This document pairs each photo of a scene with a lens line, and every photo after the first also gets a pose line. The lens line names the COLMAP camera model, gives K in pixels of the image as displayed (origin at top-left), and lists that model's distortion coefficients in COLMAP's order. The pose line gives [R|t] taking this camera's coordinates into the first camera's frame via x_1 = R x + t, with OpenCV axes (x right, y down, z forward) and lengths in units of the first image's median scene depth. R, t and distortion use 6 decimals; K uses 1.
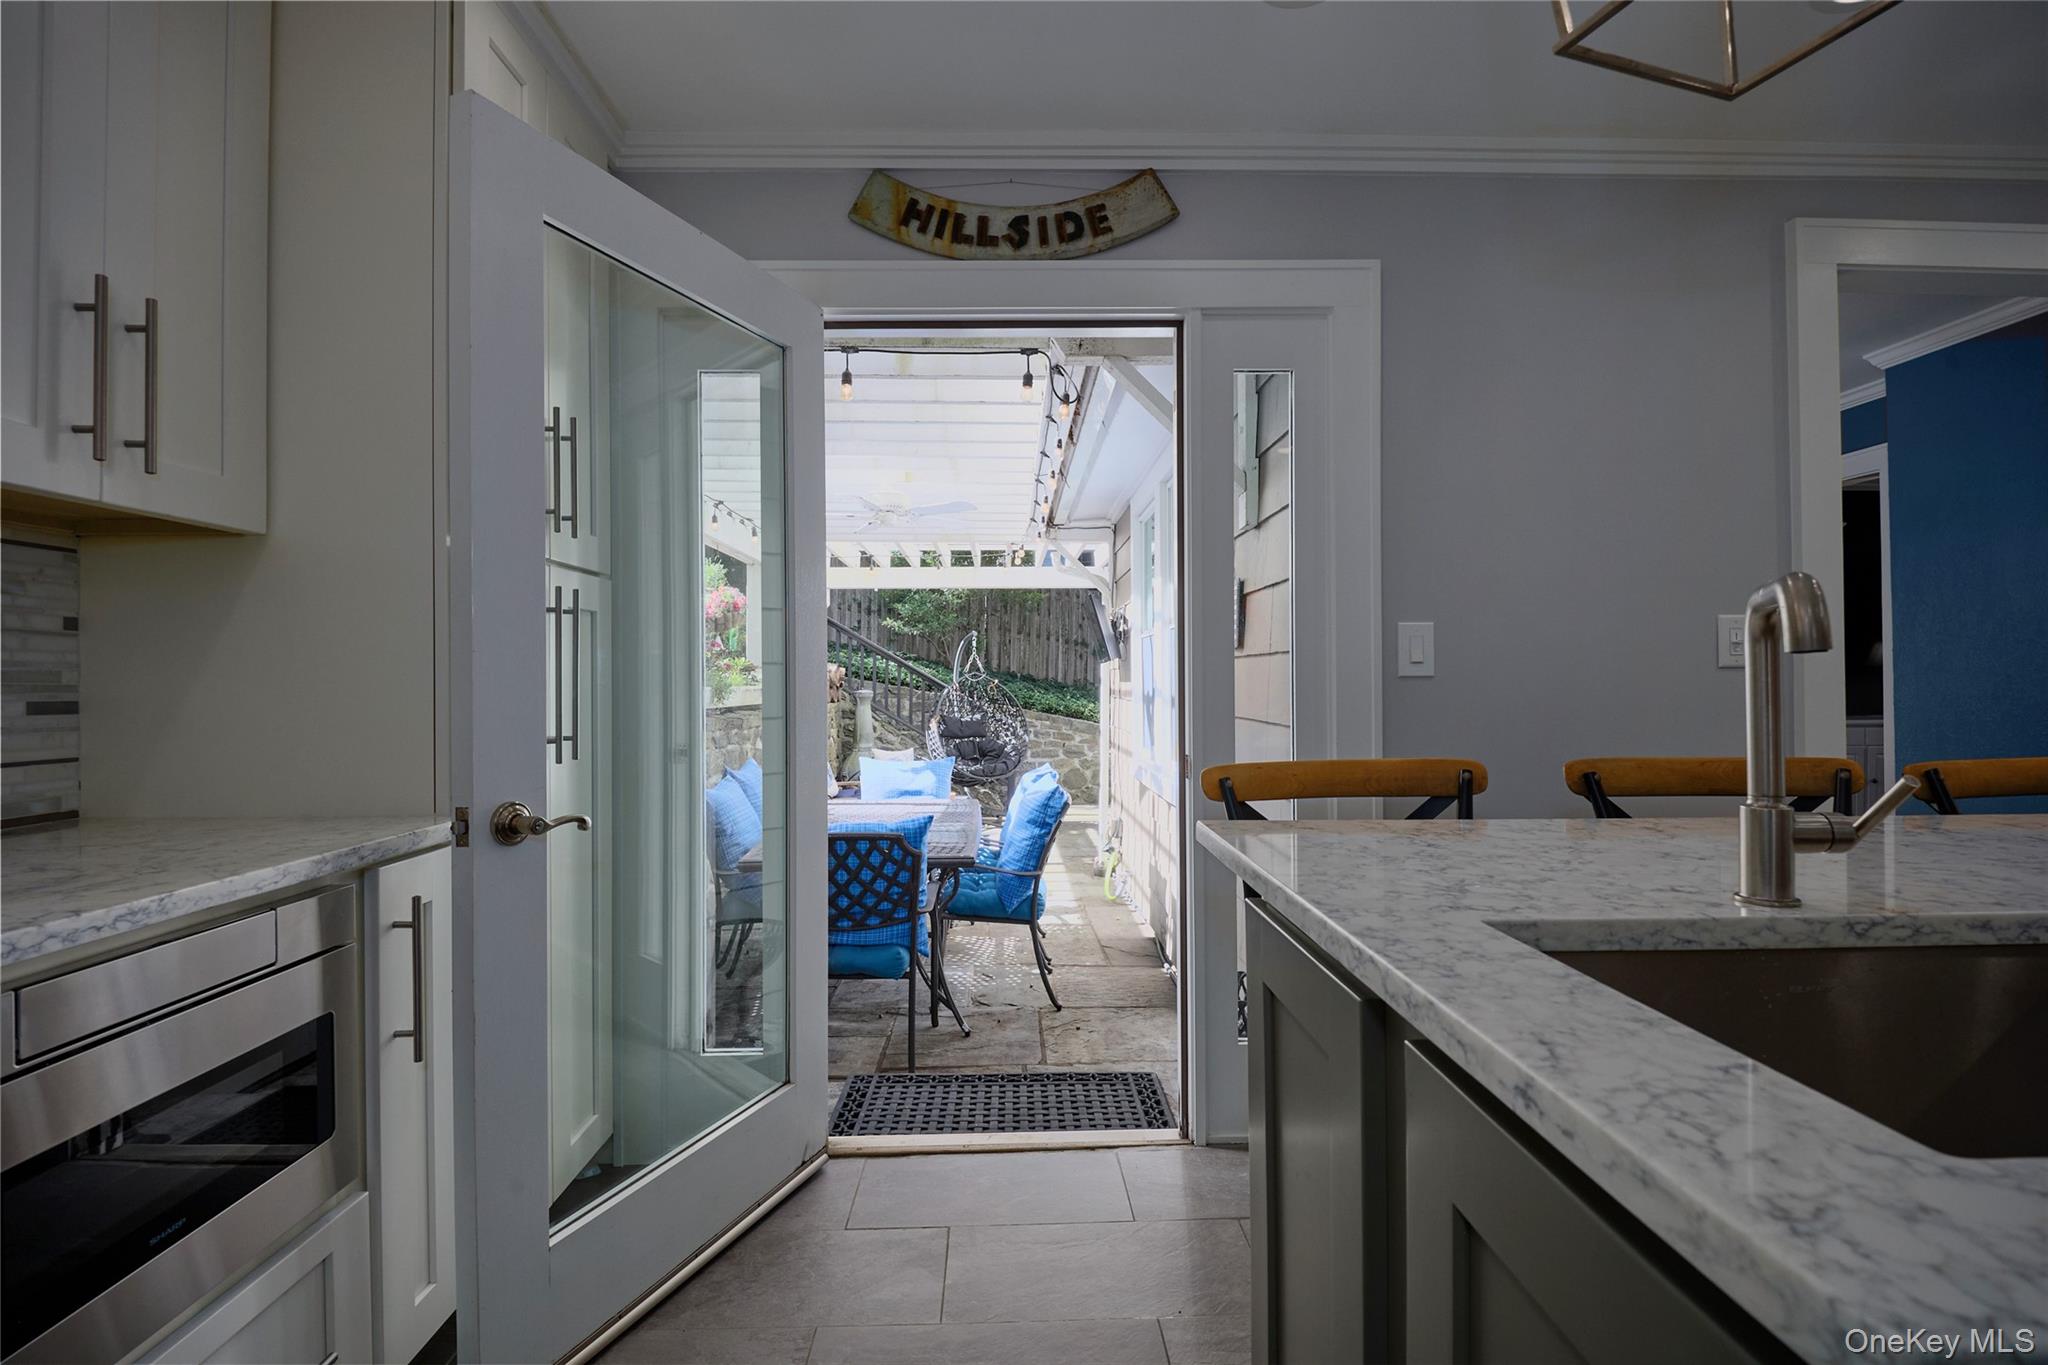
lens RADIAL K [[939.0, 0, 1024.0], [0, 939.0, 682.5], [0, 0, 1]] dist [-0.015382, -0.000643]
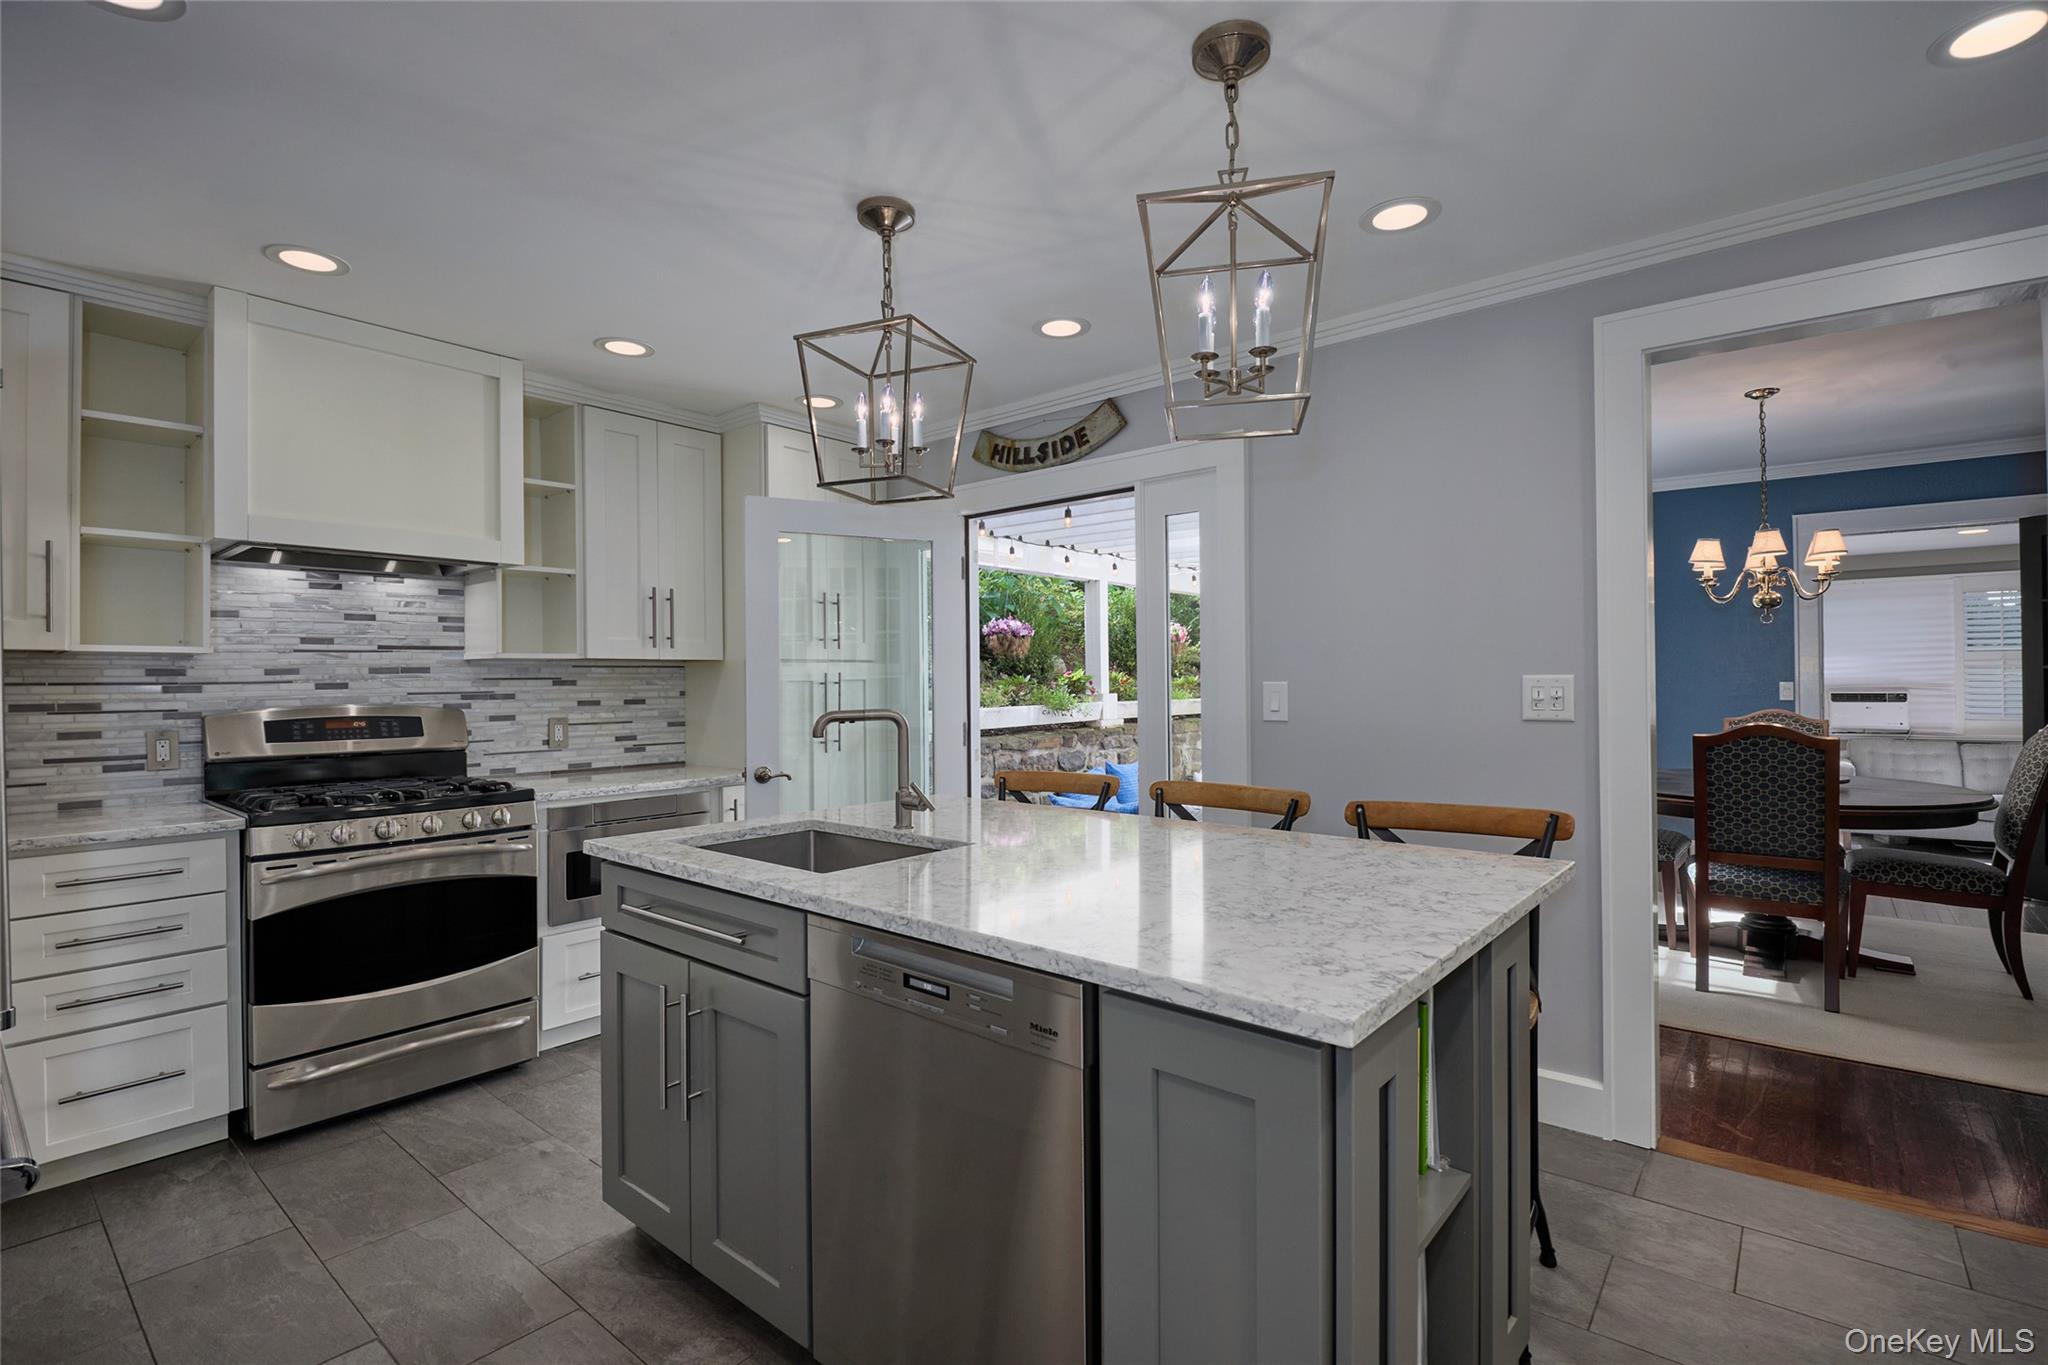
lens RADIAL K [[939.0, 0, 1024.0], [0, 939.0, 682.5], [0, 0, 1]] dist [-0.015382, -0.000643]
pose [[0.745171, 0.008439, -0.666820, 1.089272], [-0.002777, 0.999951, 0.009551, -0.086056], [0.666868, -0.005265, 0.745157, -0.275212]]
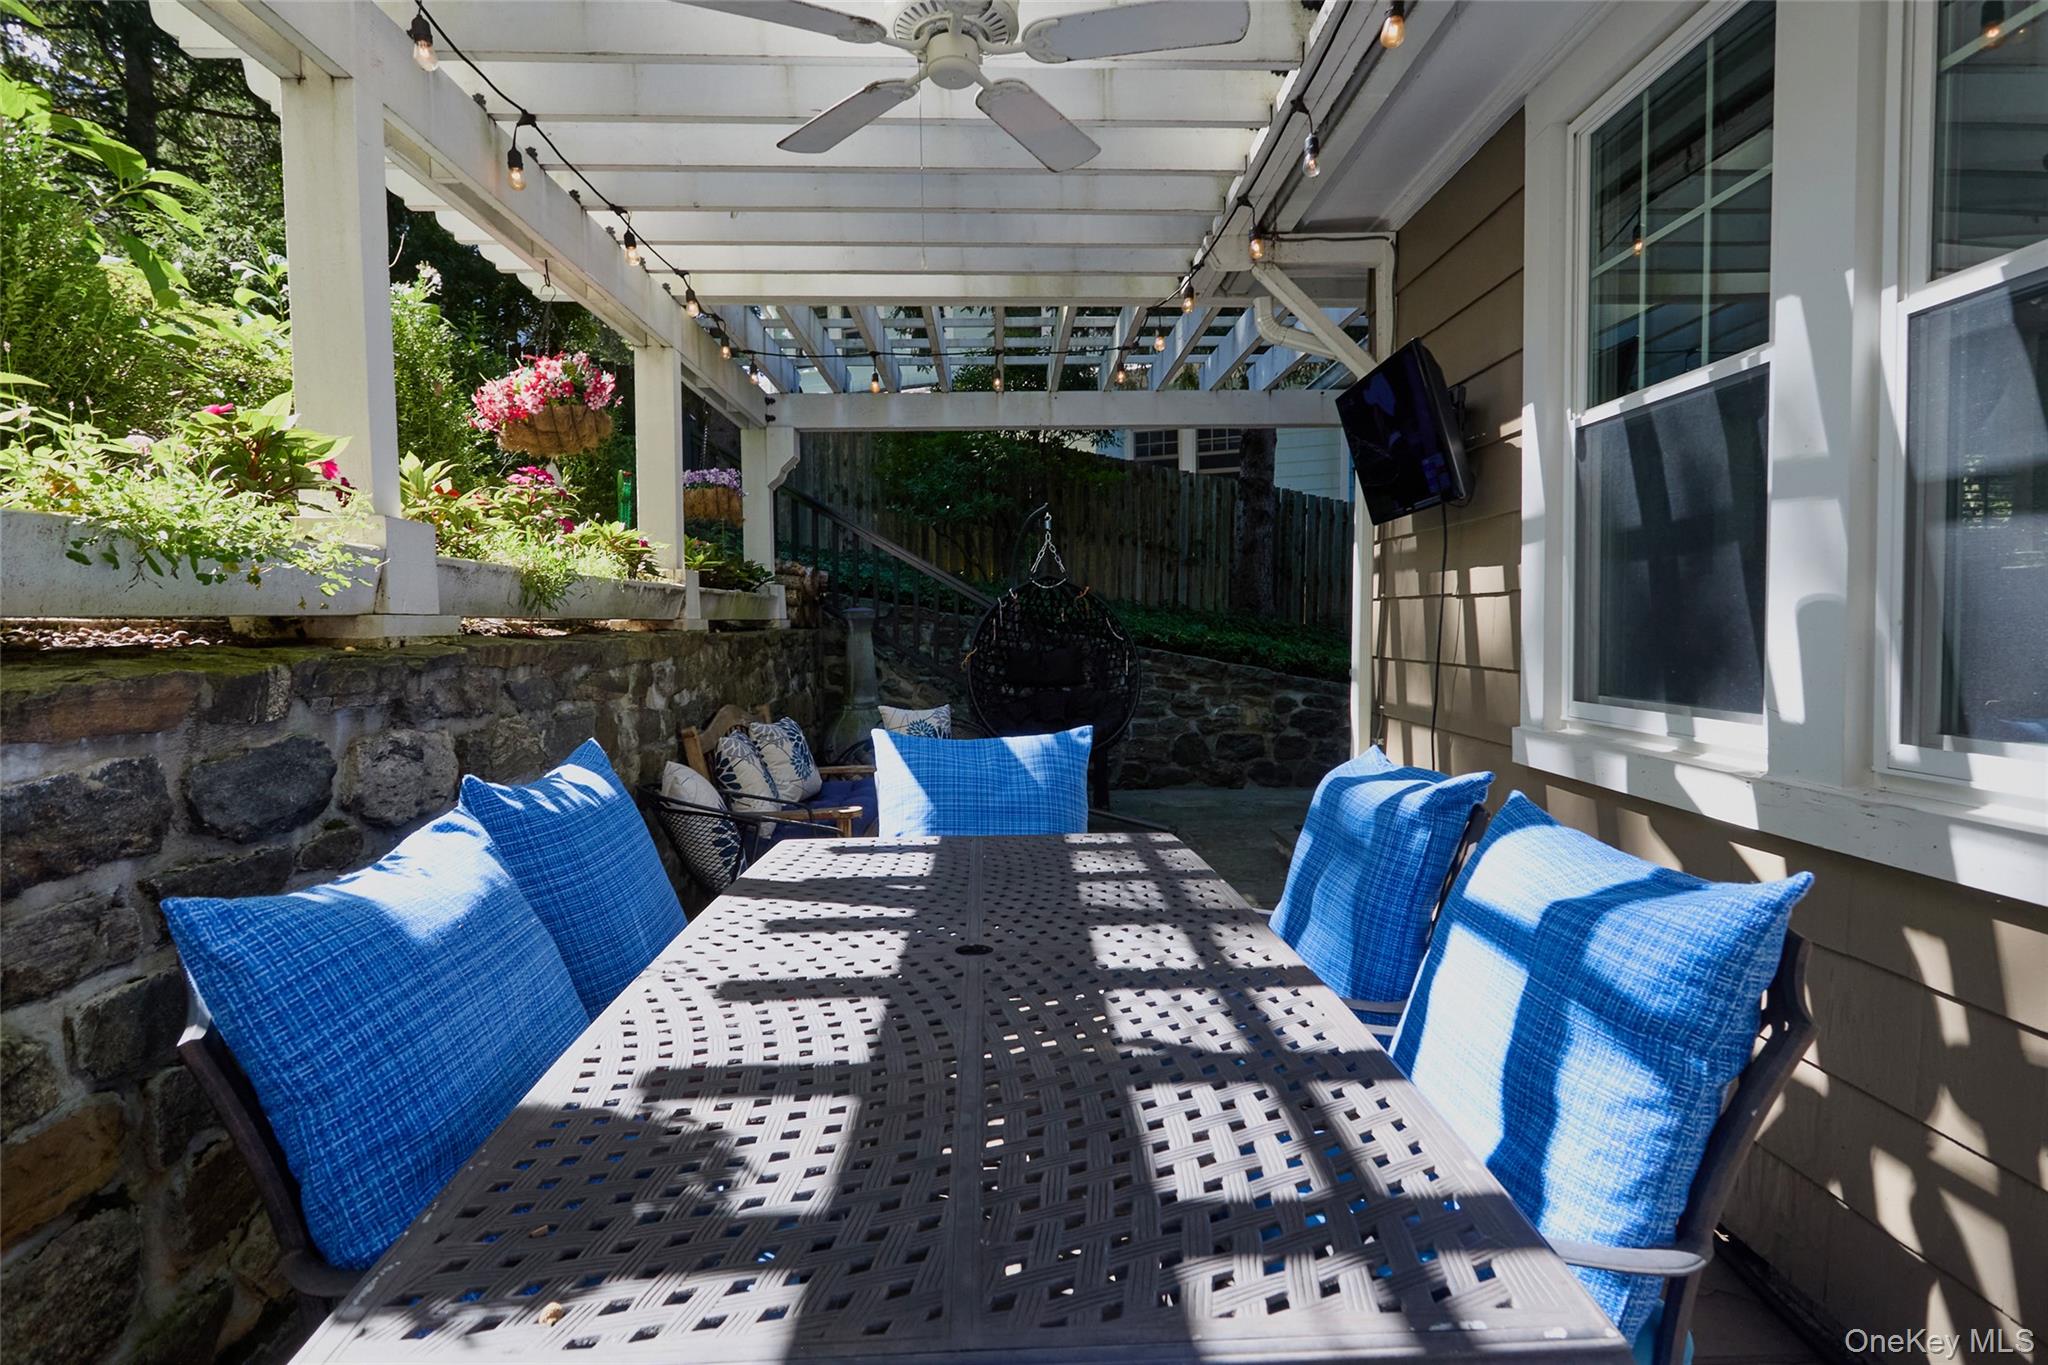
lens RADIAL K [[1079.2, 0, 1024.0], [0, 1079.2, 682.5], [0, 0, 1]] dist [0.018221, -0.023777]
pose [[0.999970, -0.006328, -0.004467, -0.271757], [0.006557, 0.998566, 0.053137, 0.085216], [0.004125, -0.053165, 0.998577, 1.328334]]
